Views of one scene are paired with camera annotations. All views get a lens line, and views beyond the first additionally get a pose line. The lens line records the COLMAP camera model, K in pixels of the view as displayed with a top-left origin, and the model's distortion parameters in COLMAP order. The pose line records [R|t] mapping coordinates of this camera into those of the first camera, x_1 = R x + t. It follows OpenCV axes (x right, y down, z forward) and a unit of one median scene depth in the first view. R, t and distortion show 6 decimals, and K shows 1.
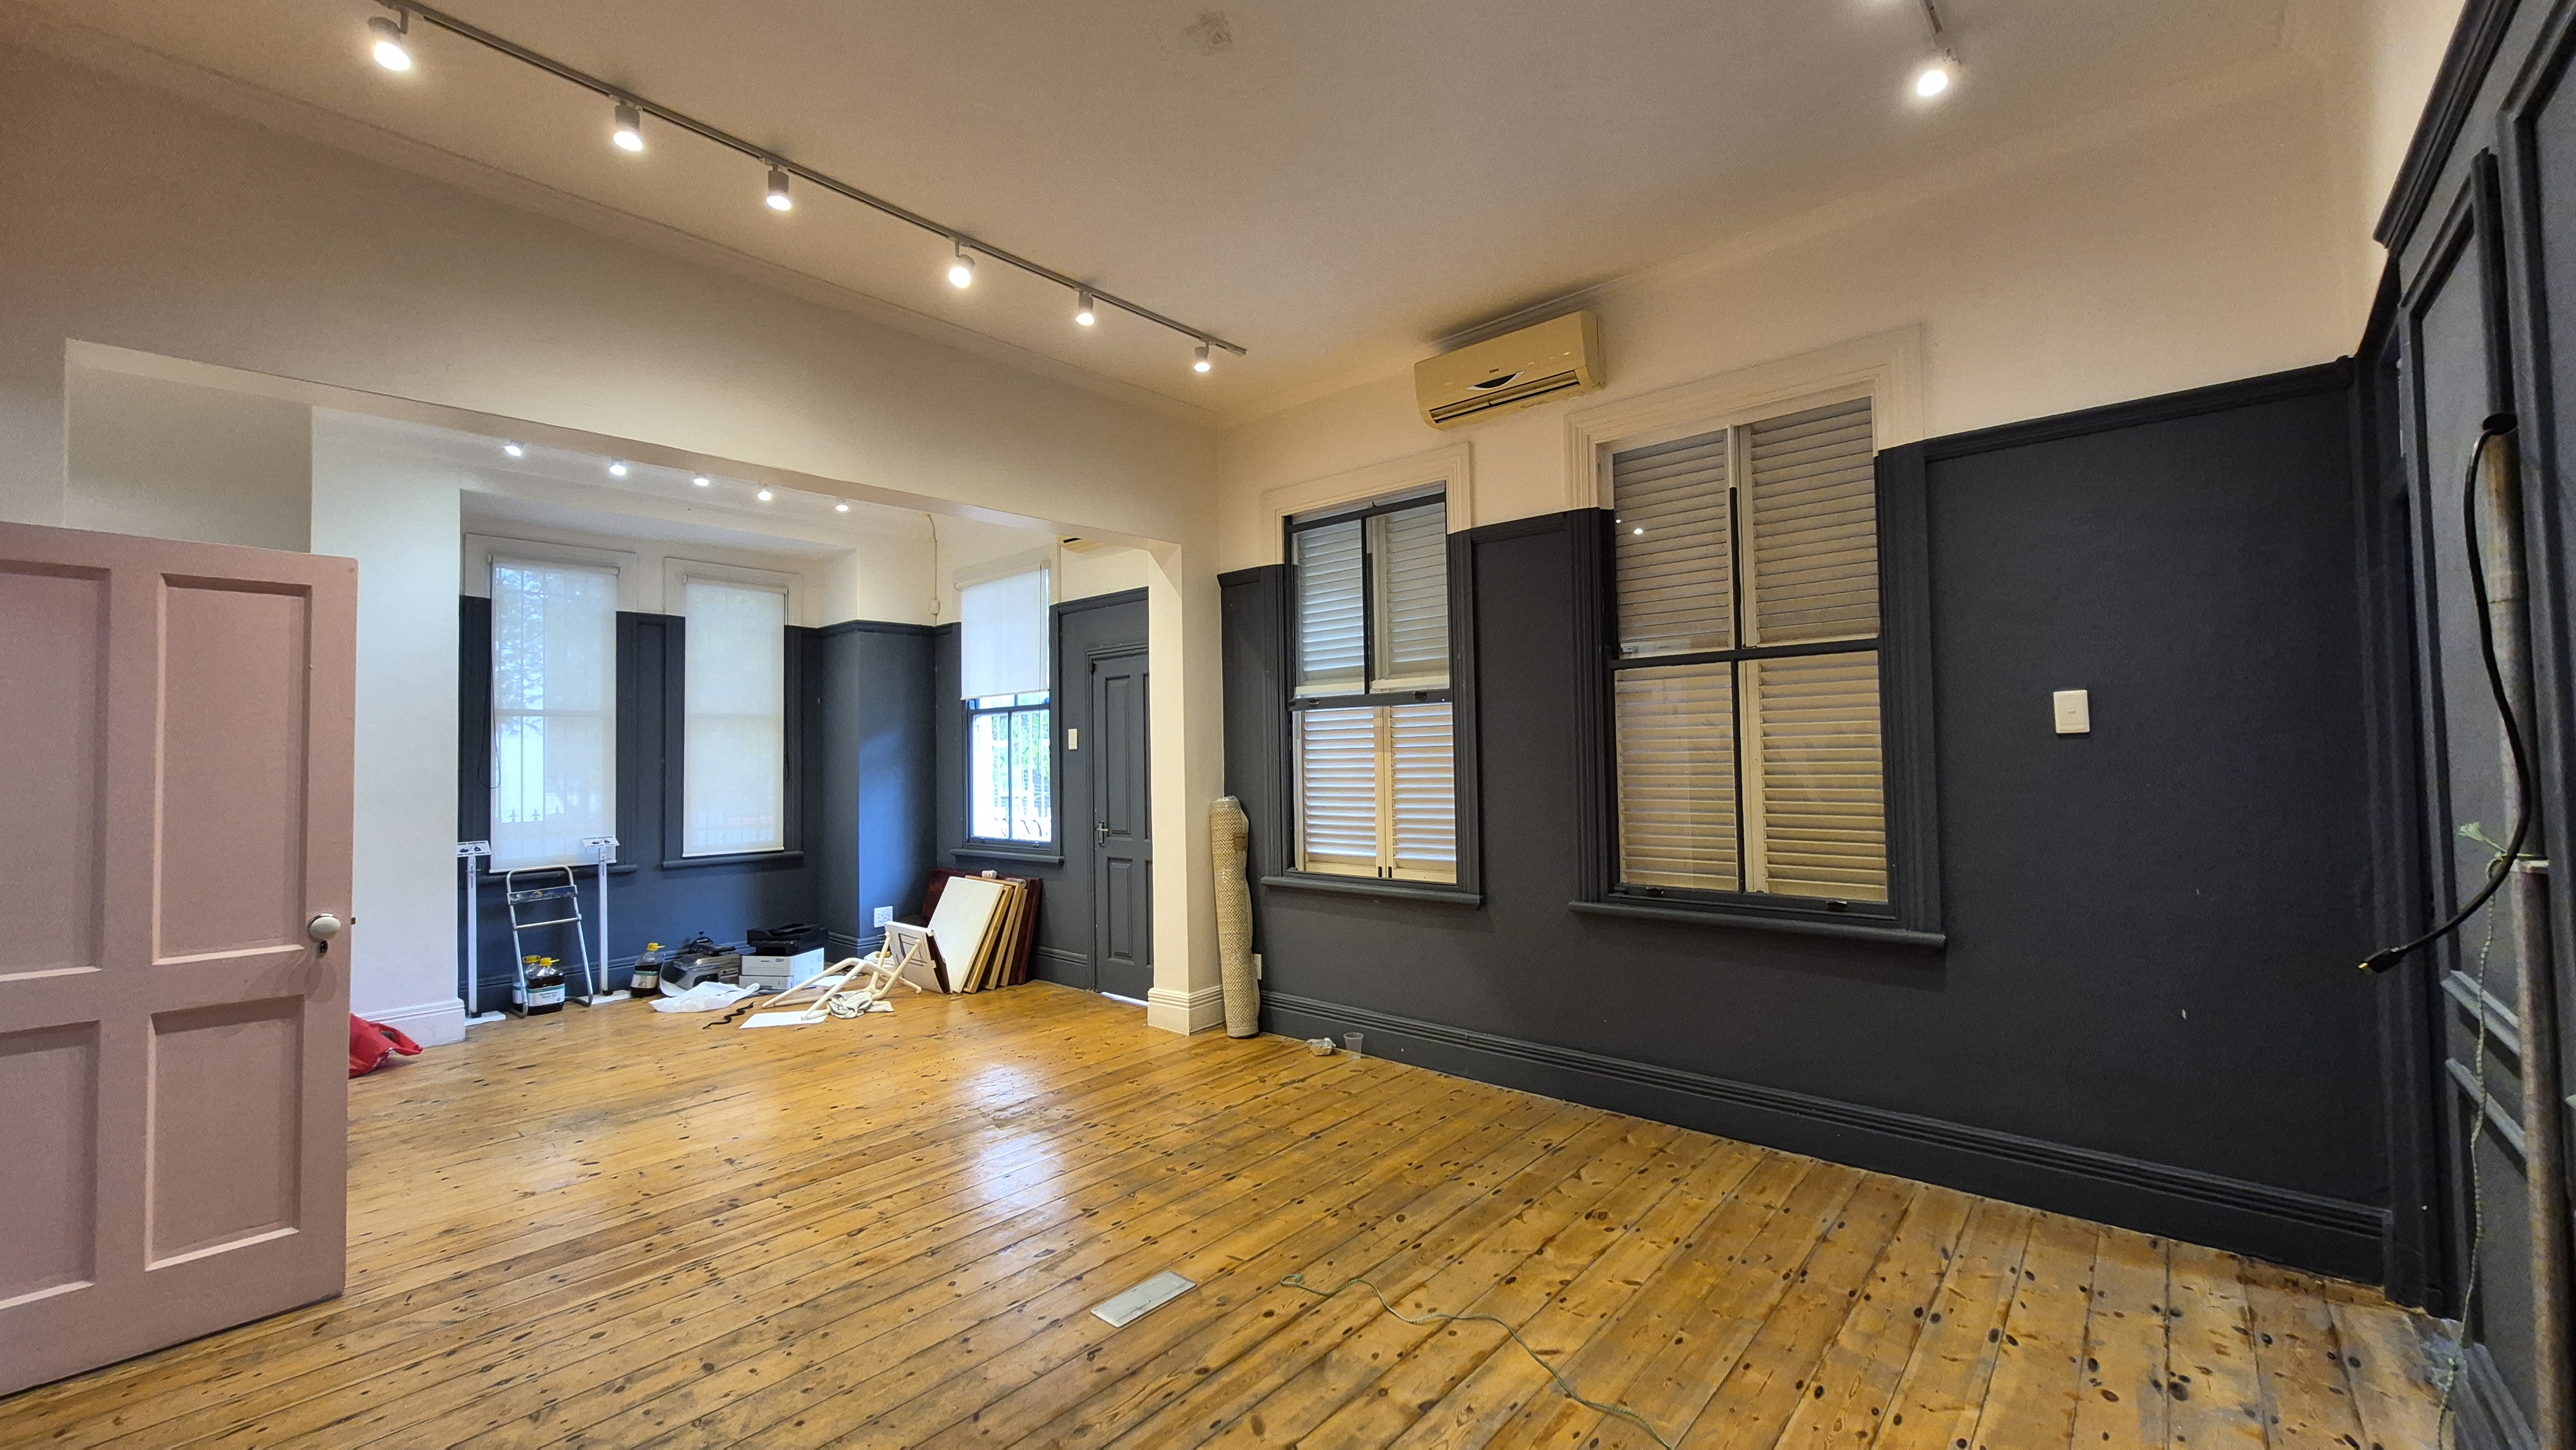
lens RADIAL K [[1002.5, 0, 1288.0], [0, 1002.5, 725.0], [0, 0, 1]] dist [0.000074, -0.000077]
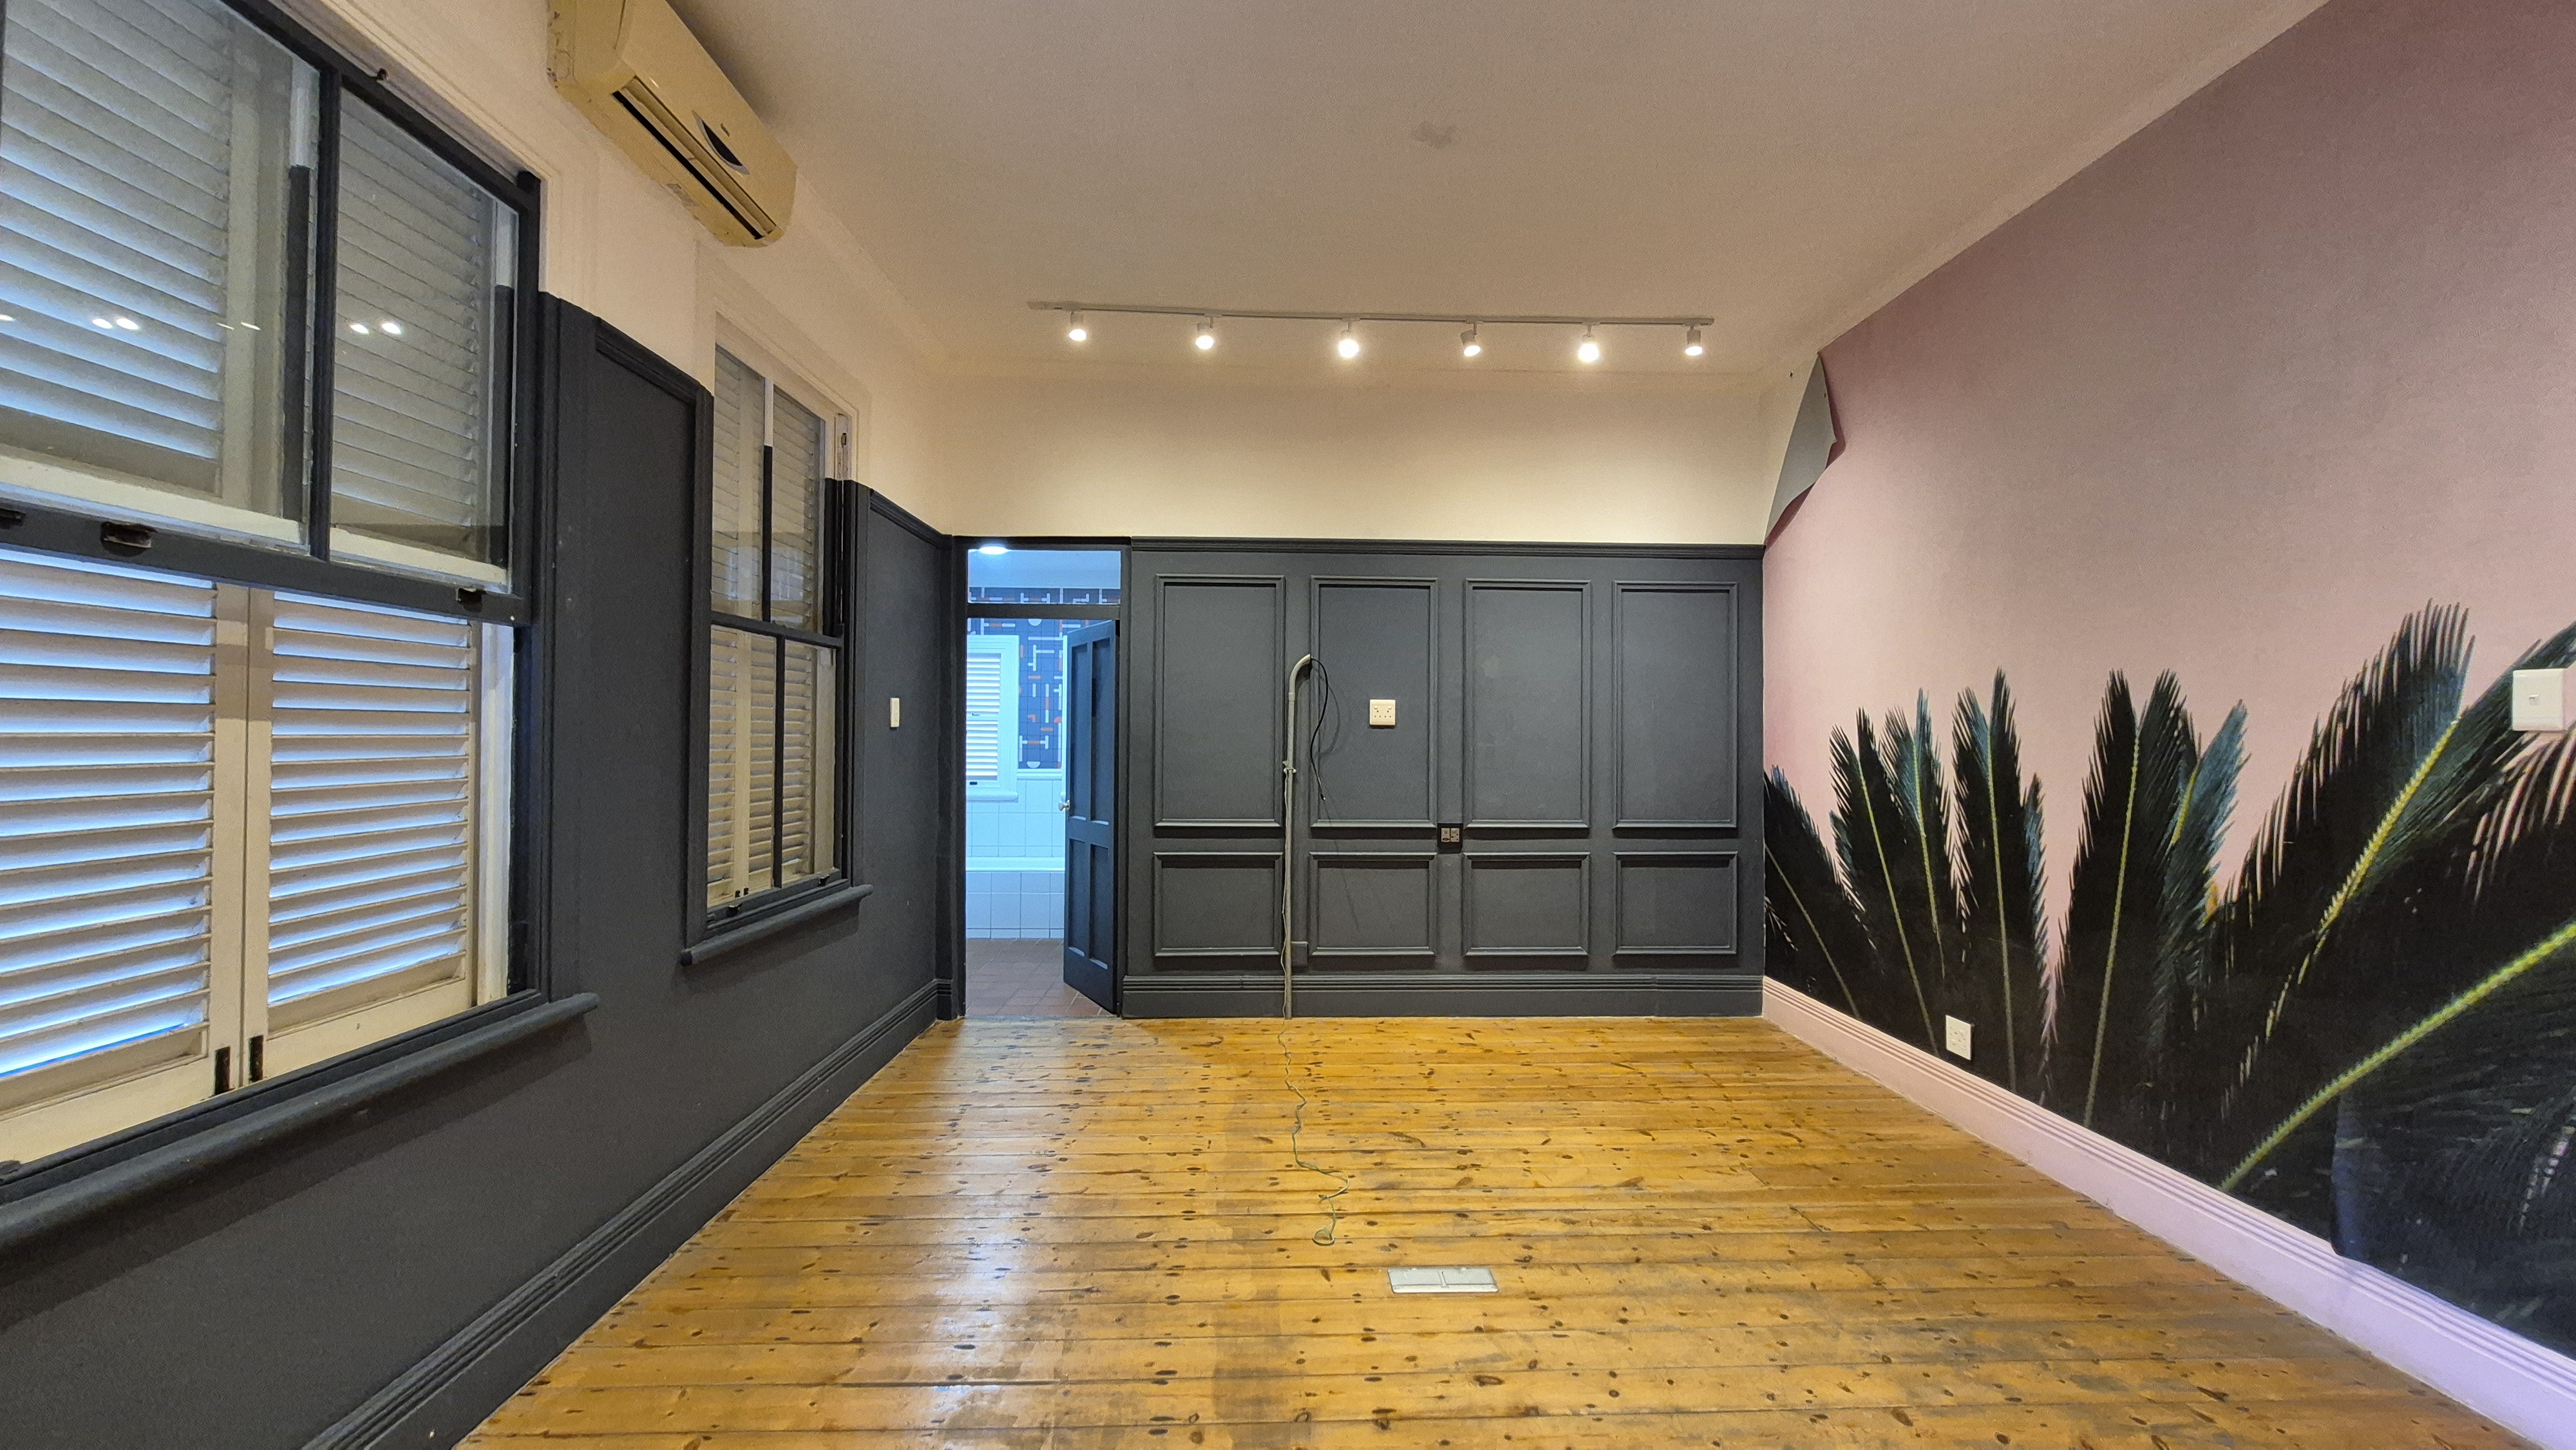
lens RADIAL K [[1016.2, 0, 1288.0], [0, 1016.2, 725.0], [0, 0, 1]] dist [-0.000135, -0.000062]
pose [[-0.688710, 0.021147, 0.724729, -0.600305], [-0.019153, 0.998695, -0.047342, 0.056018], [-0.724784, -0.046485, -0.687406, 1.409507]]
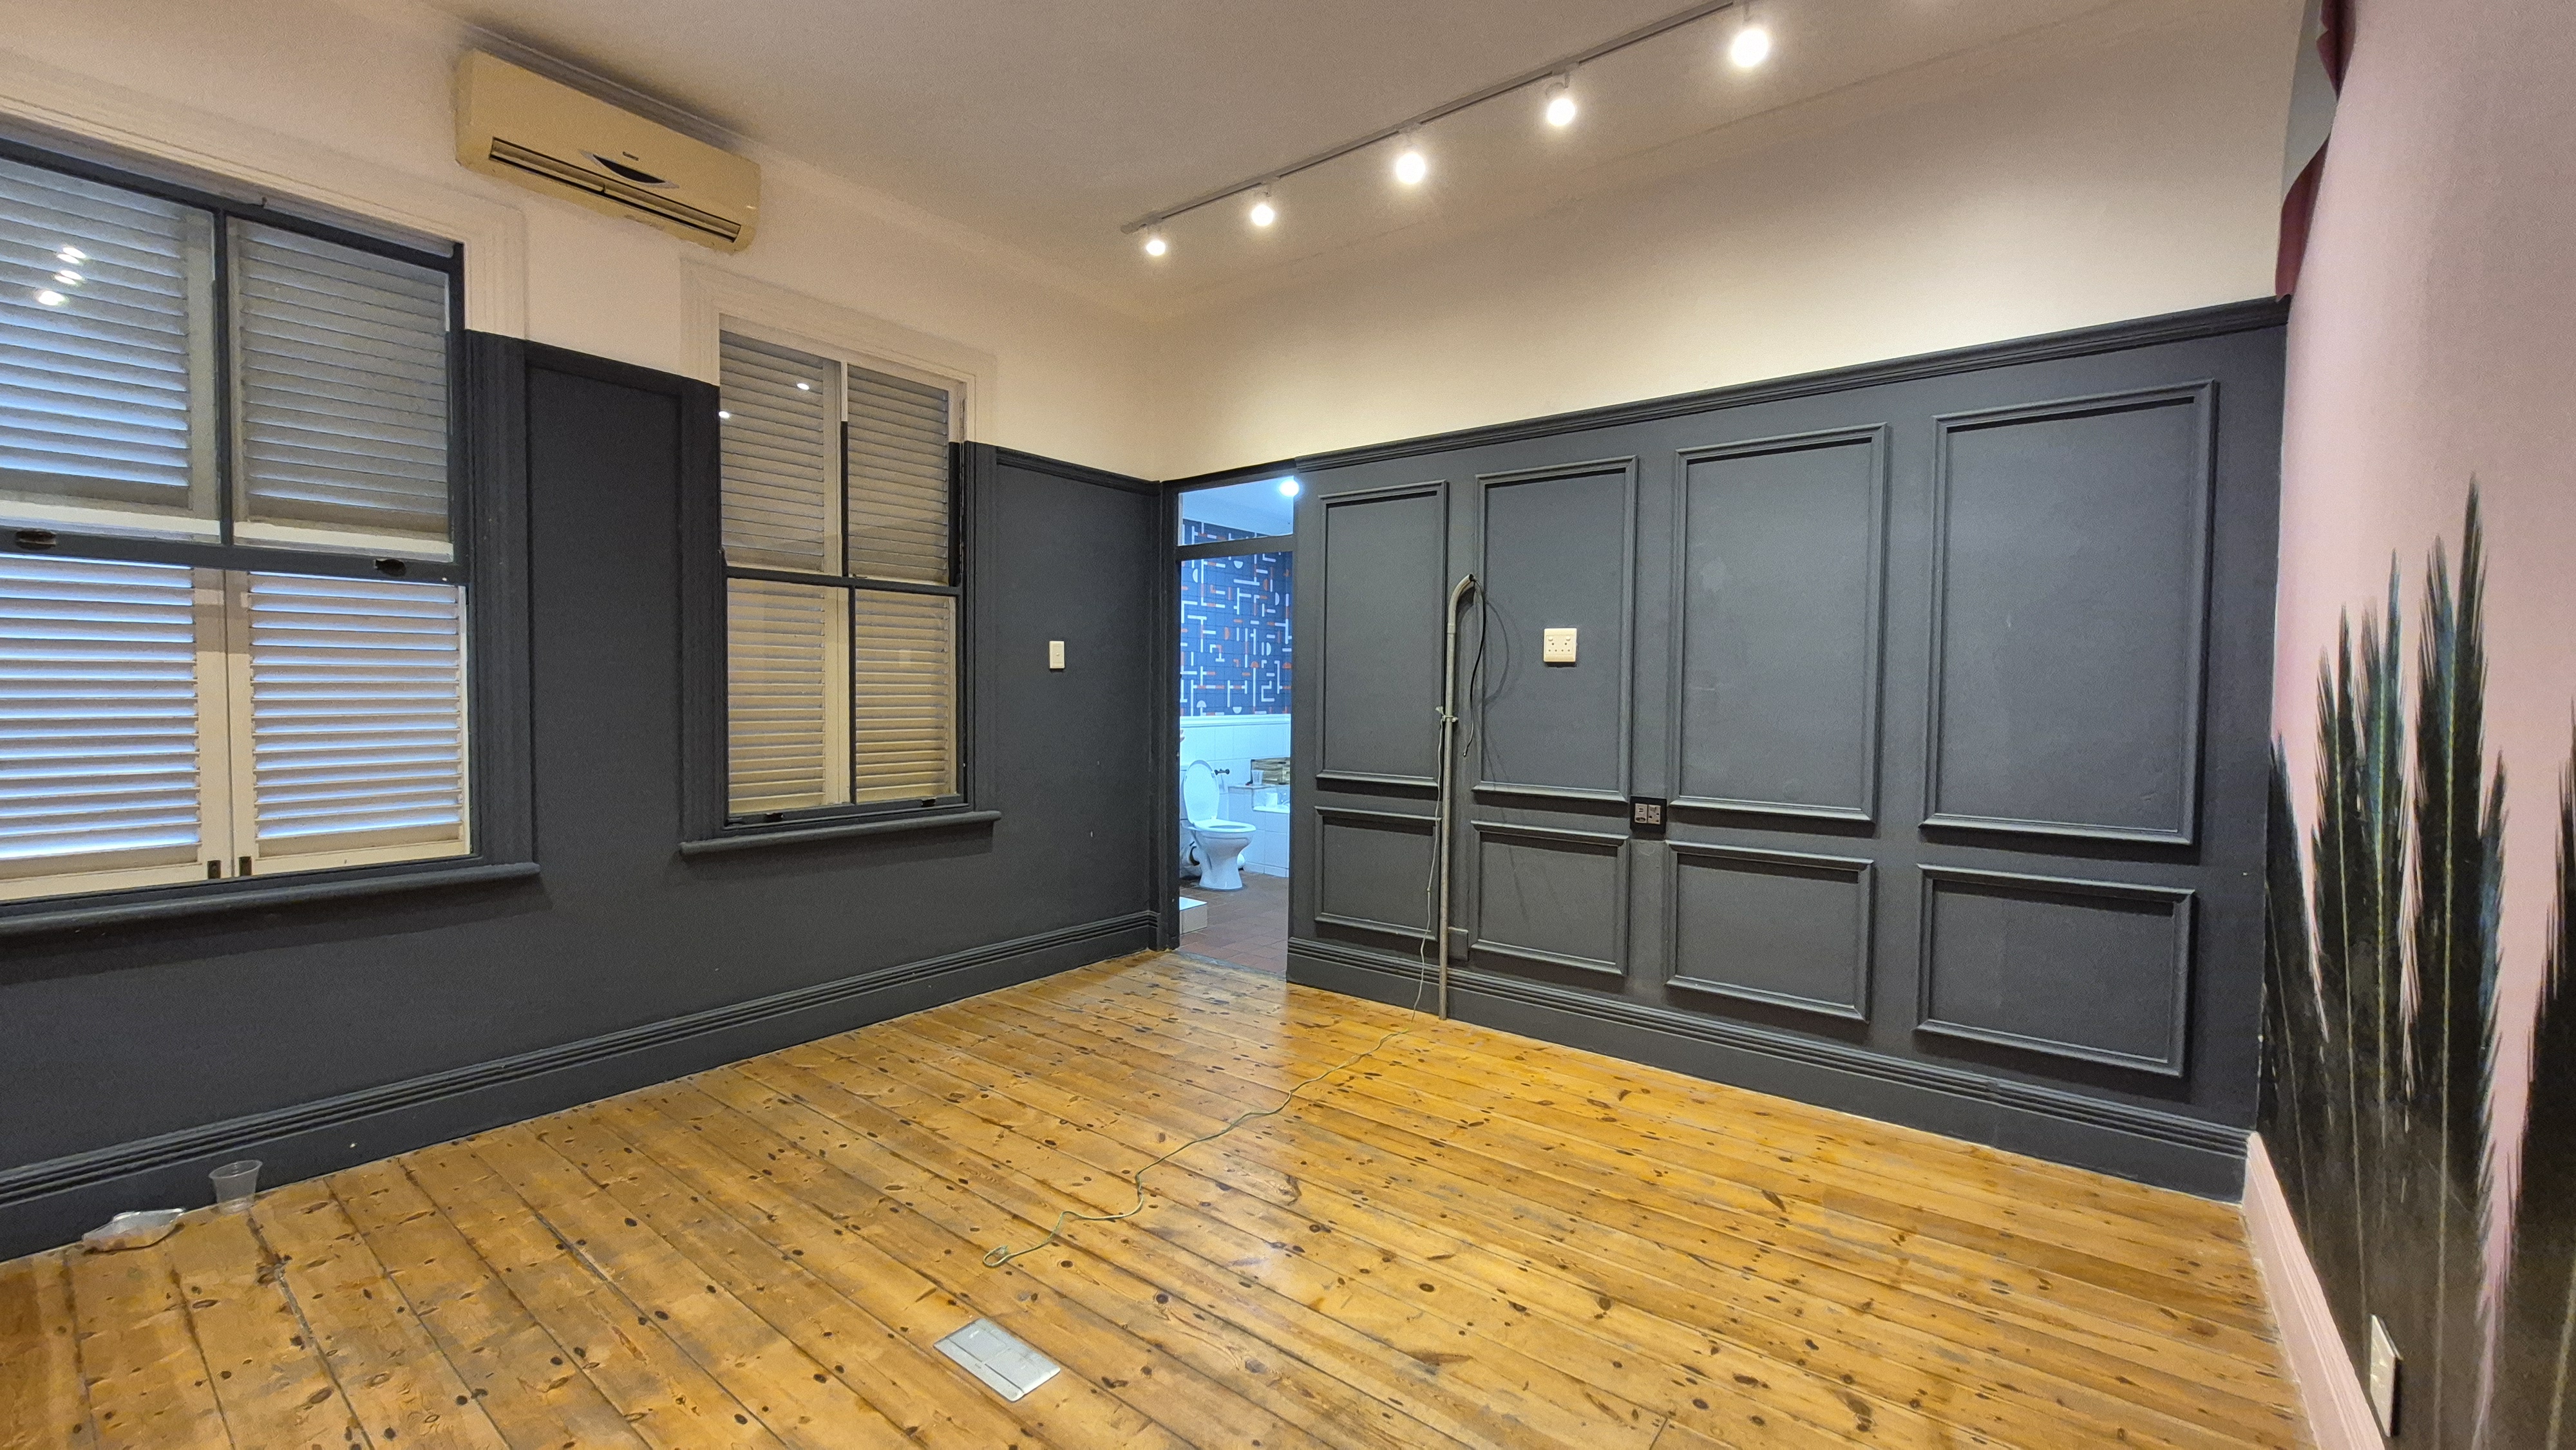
lens RADIAL K [[1013.8, 0, 1288.8], [0, 1013.8, 718.8], [0, 0, 1]] dist [0.002005, -0.000091]
pose [[-0.065939, -0.015762, 0.997699, -0.719510], [-0.042852, 0.998997, 0.012950, 0.044417], [-0.996903, -0.041899, -0.066548, 0.653259]]
